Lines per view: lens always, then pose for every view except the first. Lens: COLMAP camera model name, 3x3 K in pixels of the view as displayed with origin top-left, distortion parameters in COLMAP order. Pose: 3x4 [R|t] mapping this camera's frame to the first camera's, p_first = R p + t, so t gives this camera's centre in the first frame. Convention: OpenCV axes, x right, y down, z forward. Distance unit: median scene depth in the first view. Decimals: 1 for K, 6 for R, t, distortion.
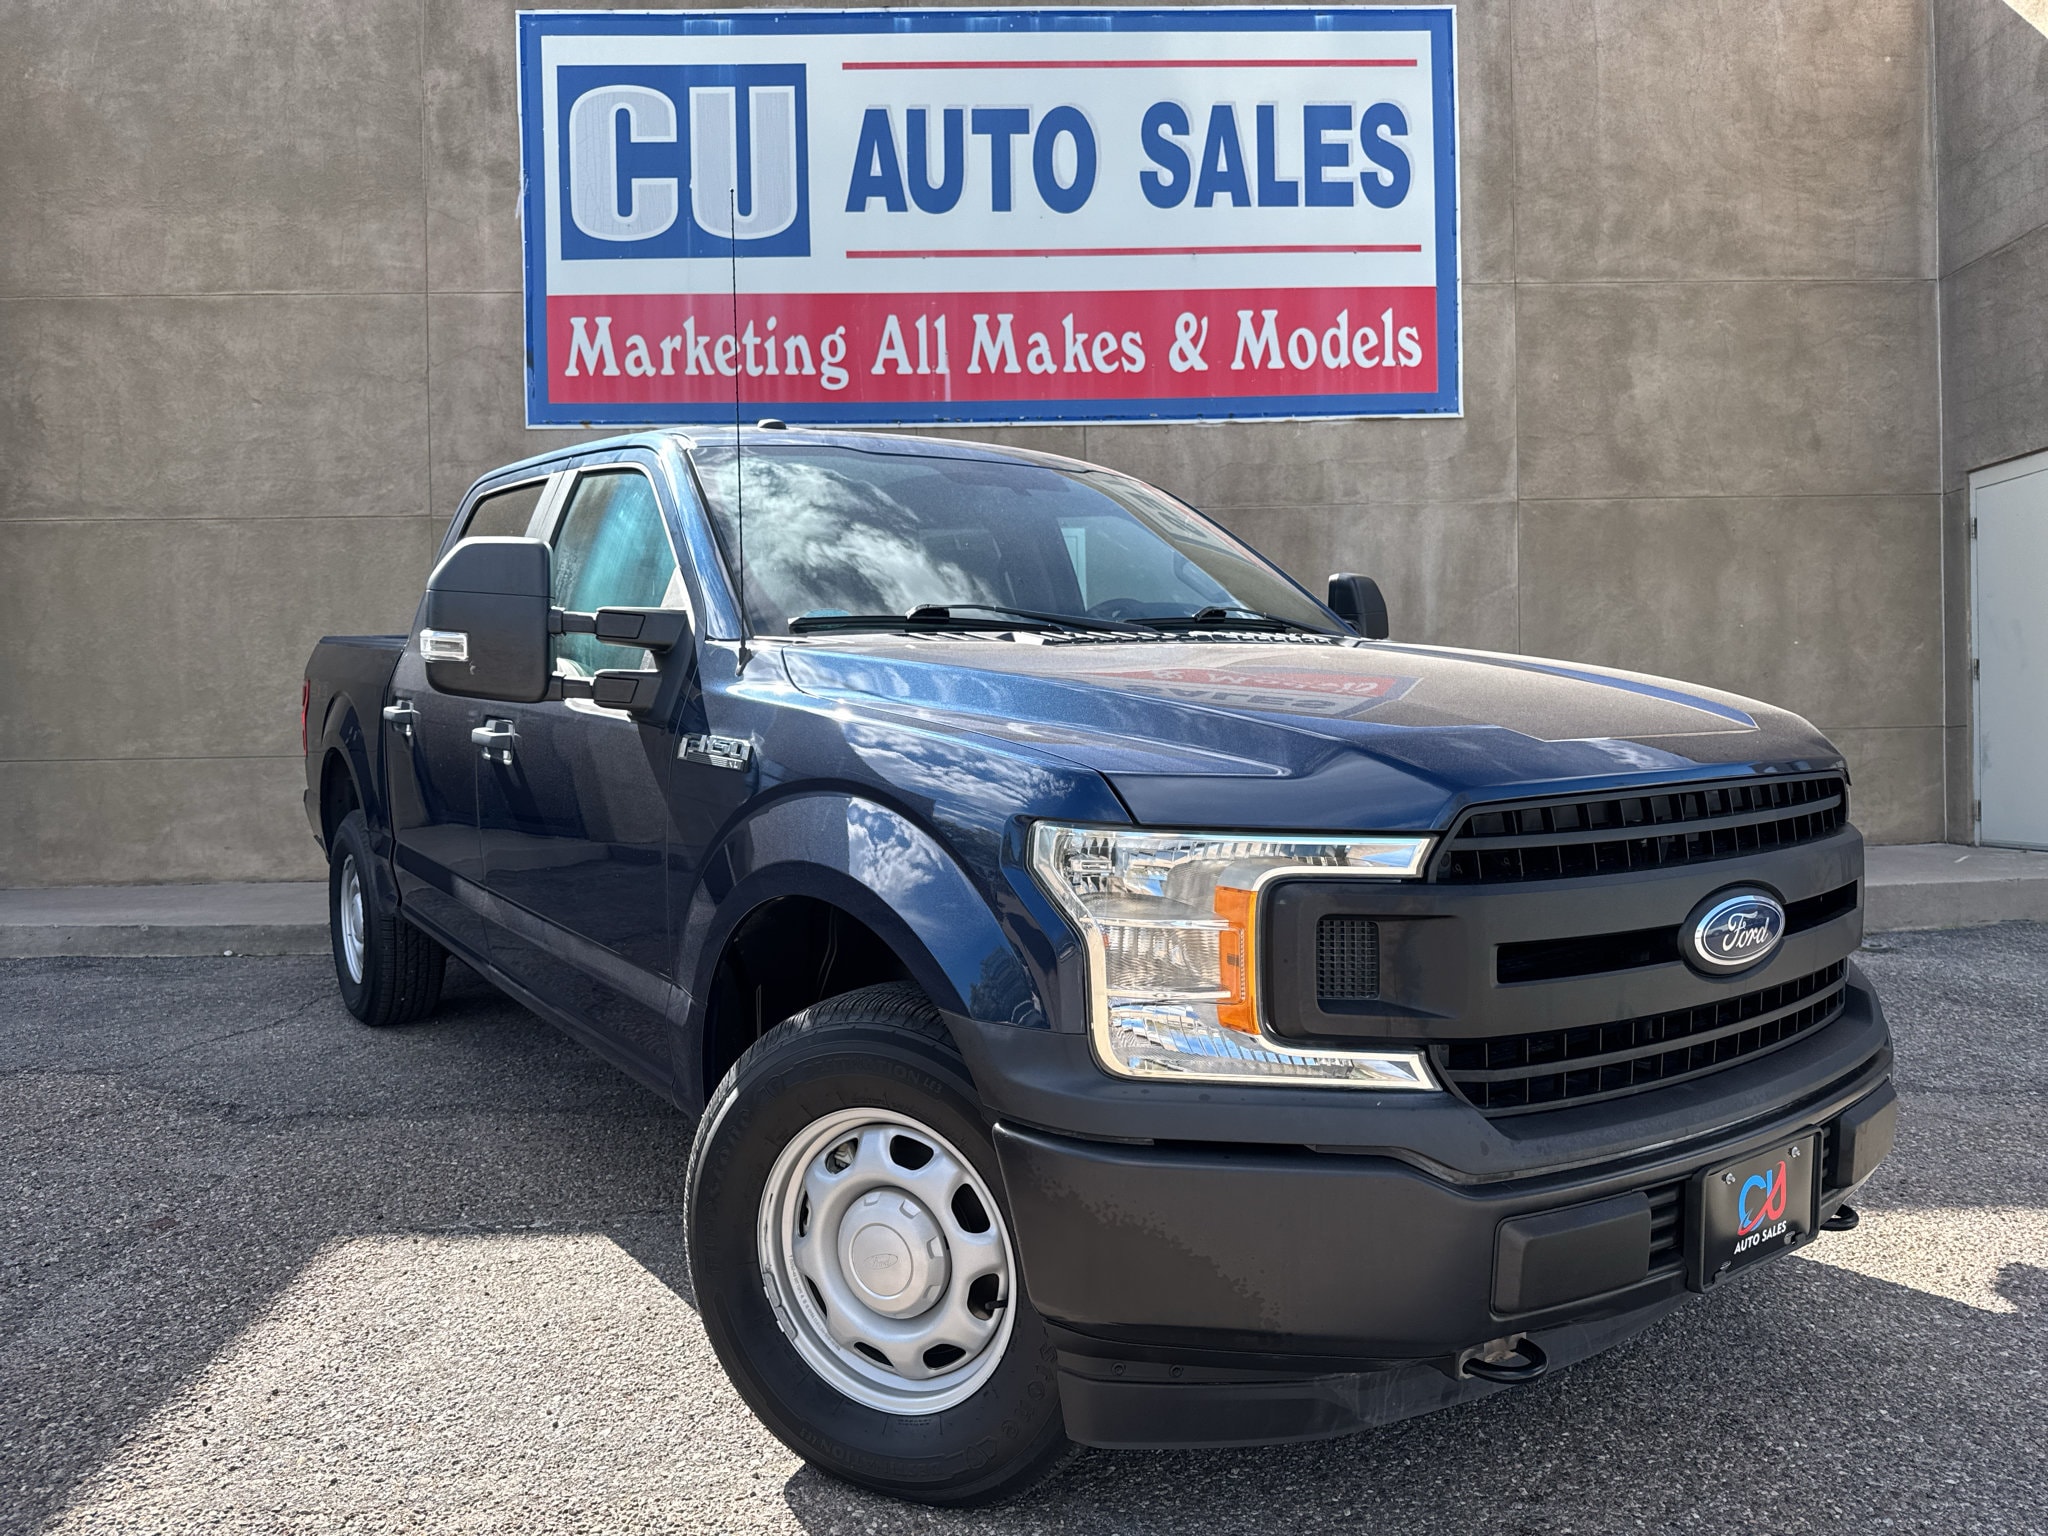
lens RADIAL K [[1424.4, 0, 1021.0], [0, 1424.4, 780.8], [0, 0, 1]] dist [0.009816, -0.019396]
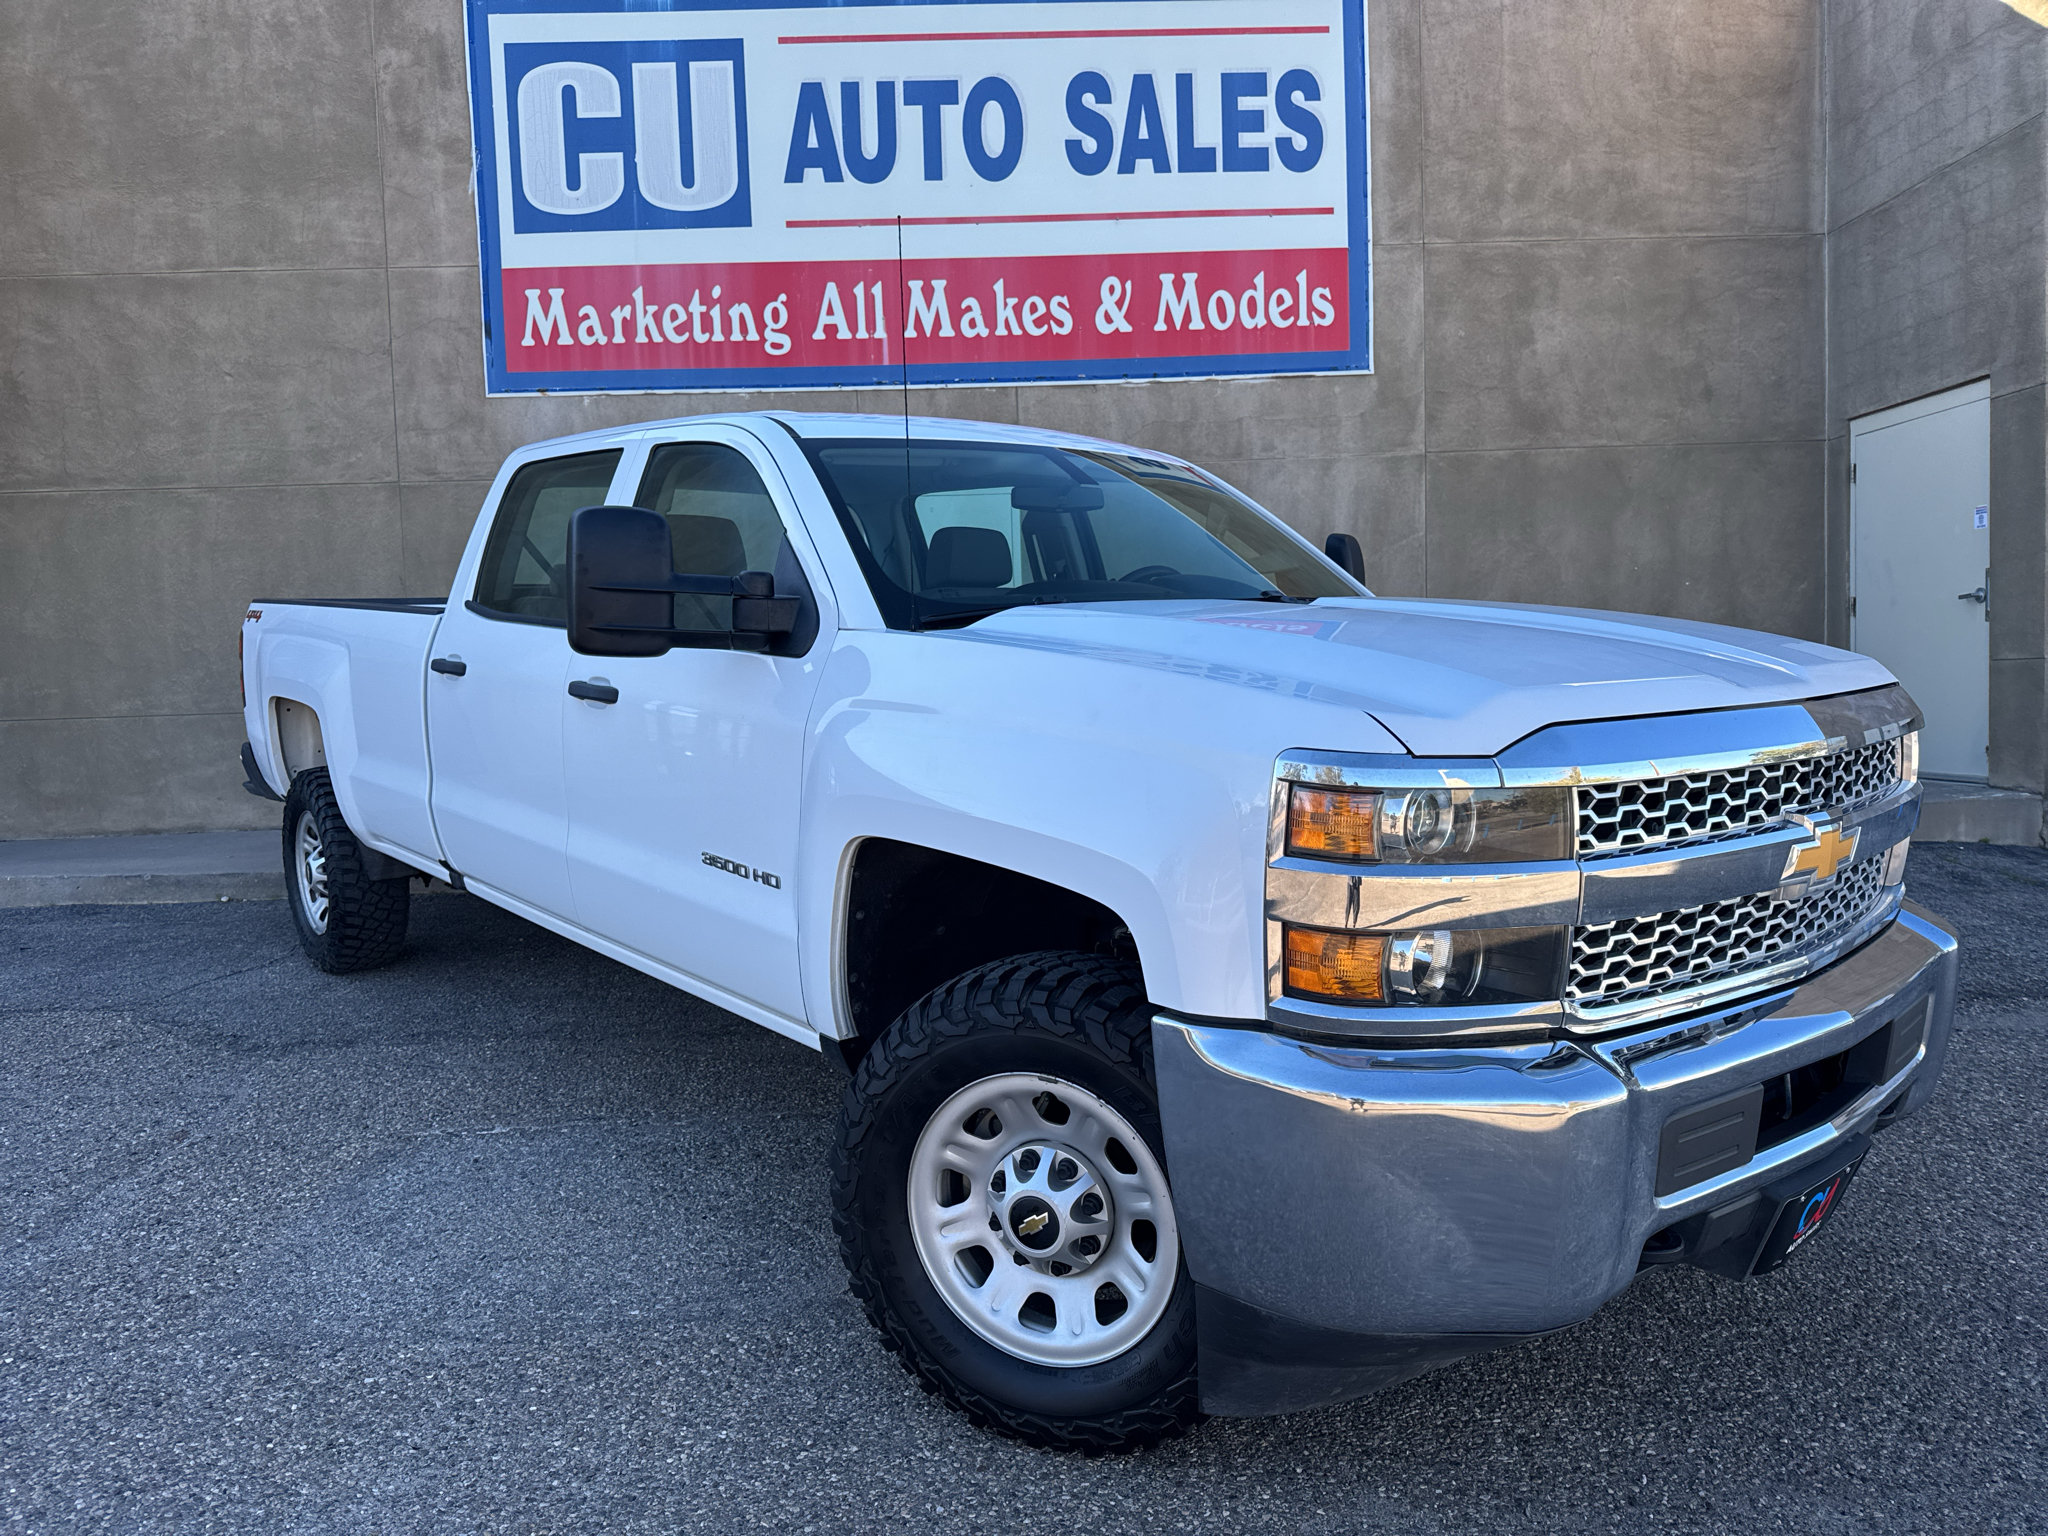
lens RADIAL K [[1425.2, 0, 1021.9], [0, 1425.2, 777.7], [0, 0, 1]] dist [0.011256, -0.018626]
pose [[0.999871, -0.015170, 0.005231, 0.039262], [0.014871, 0.998474, 0.053178, -0.016165], [-0.006030, -0.053093, 0.998571, -0.071213]]
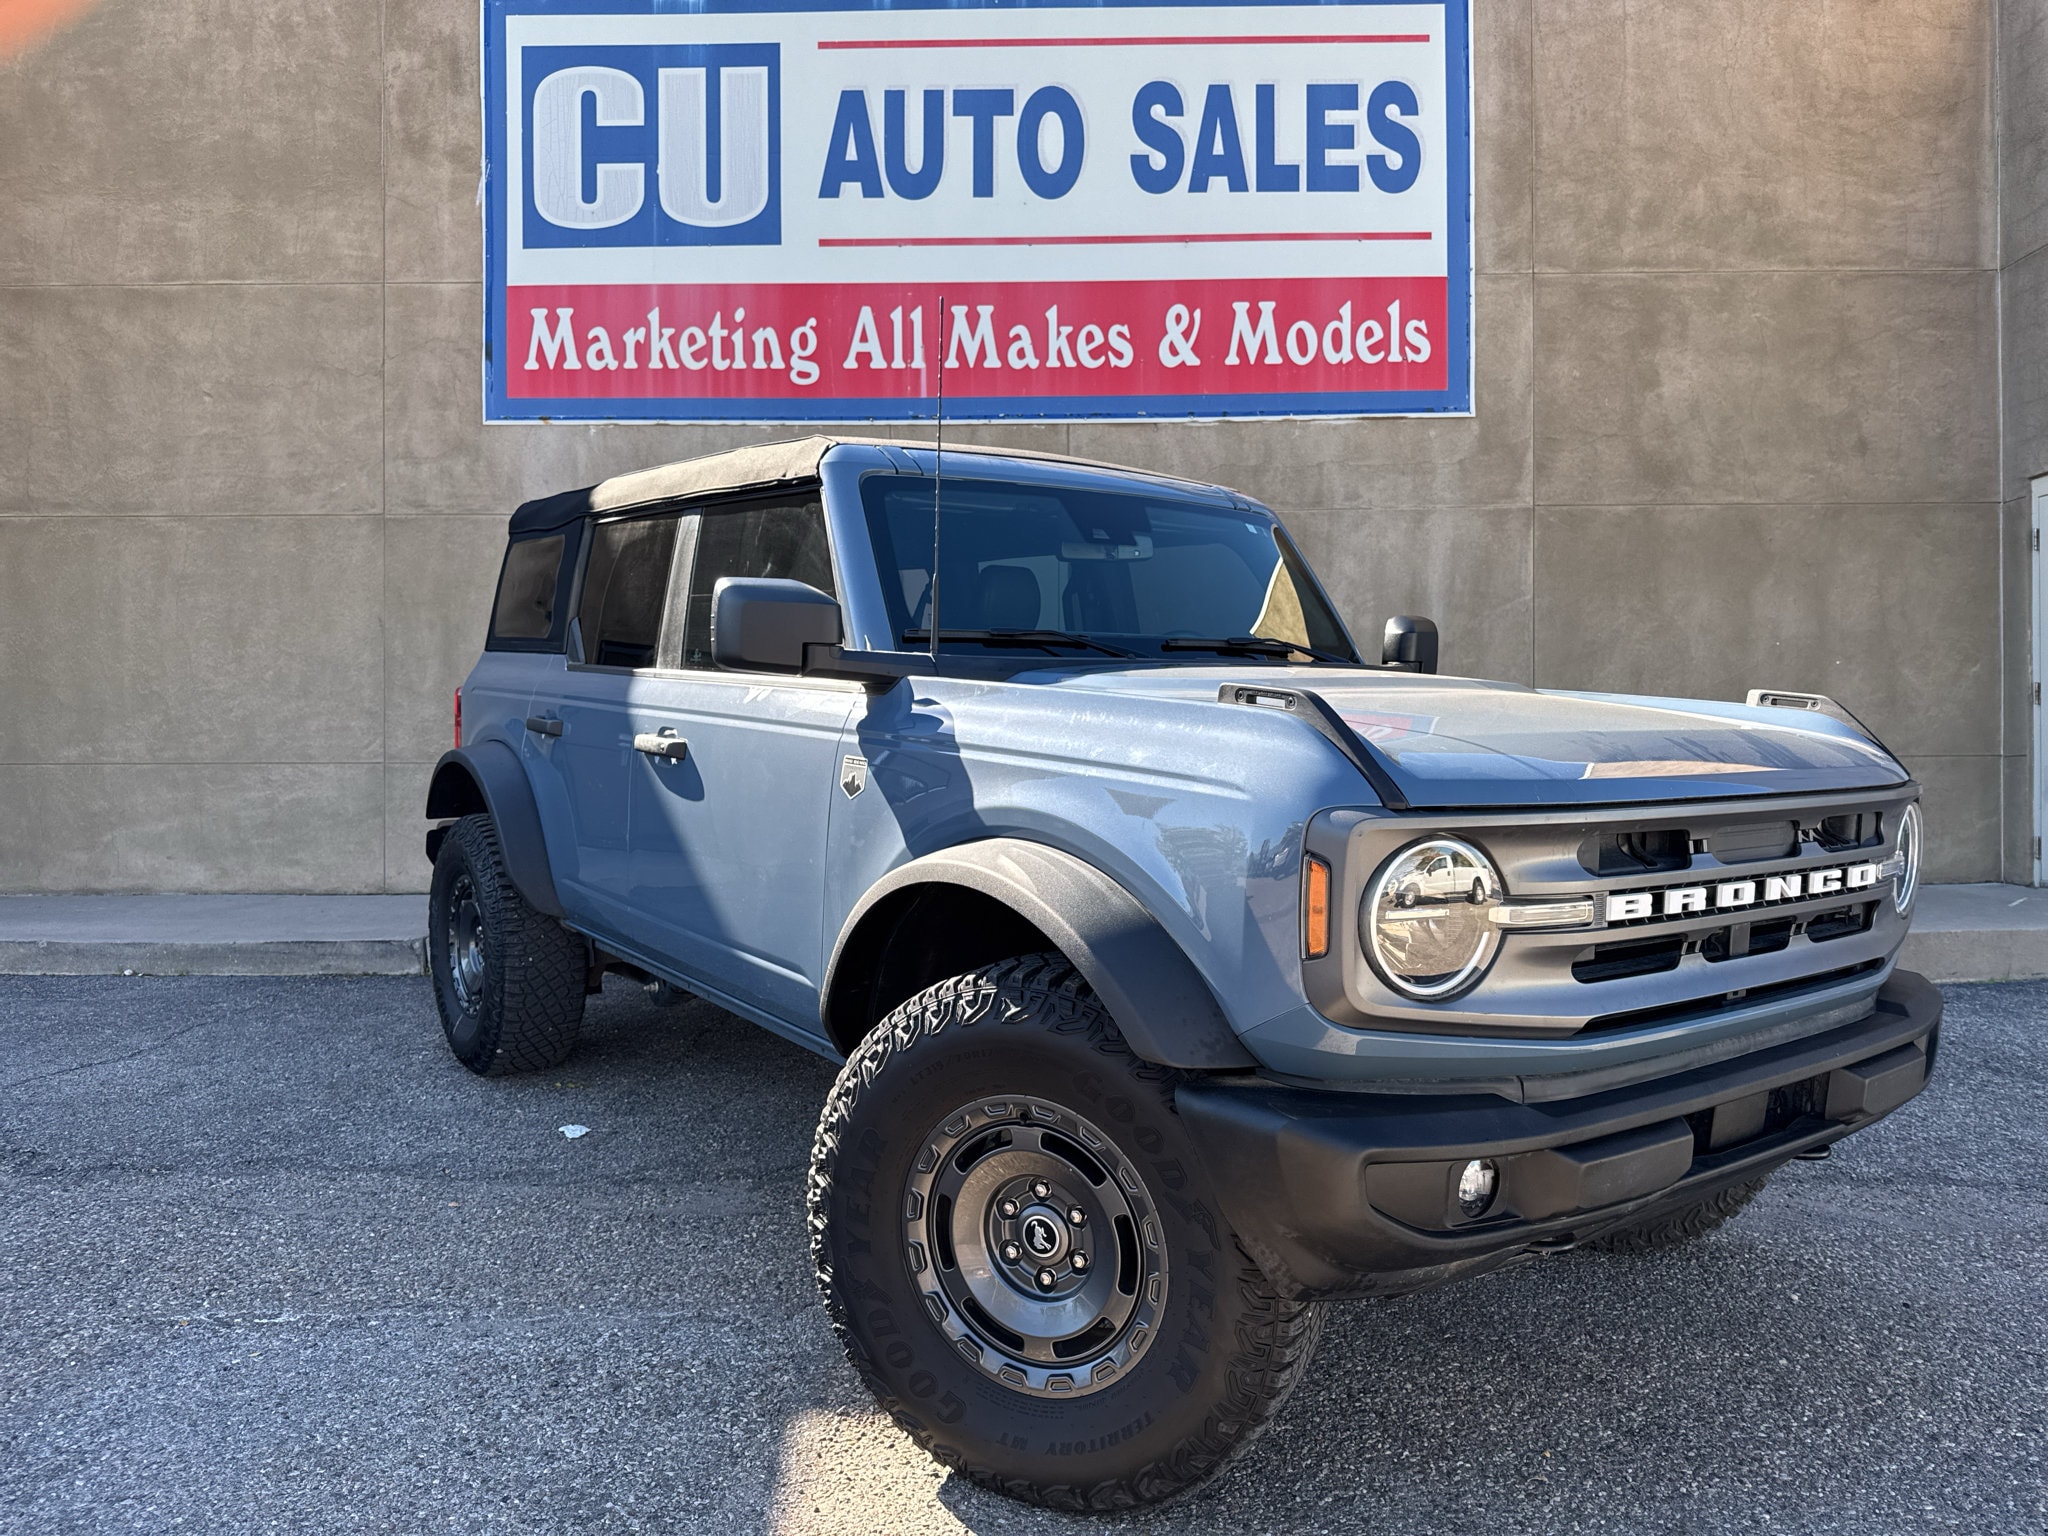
lens RADIAL K [[1425.7, 0, 1017.7], [0, 1425.7, 781.0], [0, 0, 1]] dist [0.009810, -0.017543]
pose [[0.999128, 0.014126, -0.039281, 0.051999], [-0.014448, 0.999864, -0.007924, -0.005334], [0.039164, 0.008484, 0.999197, 0.058724]]
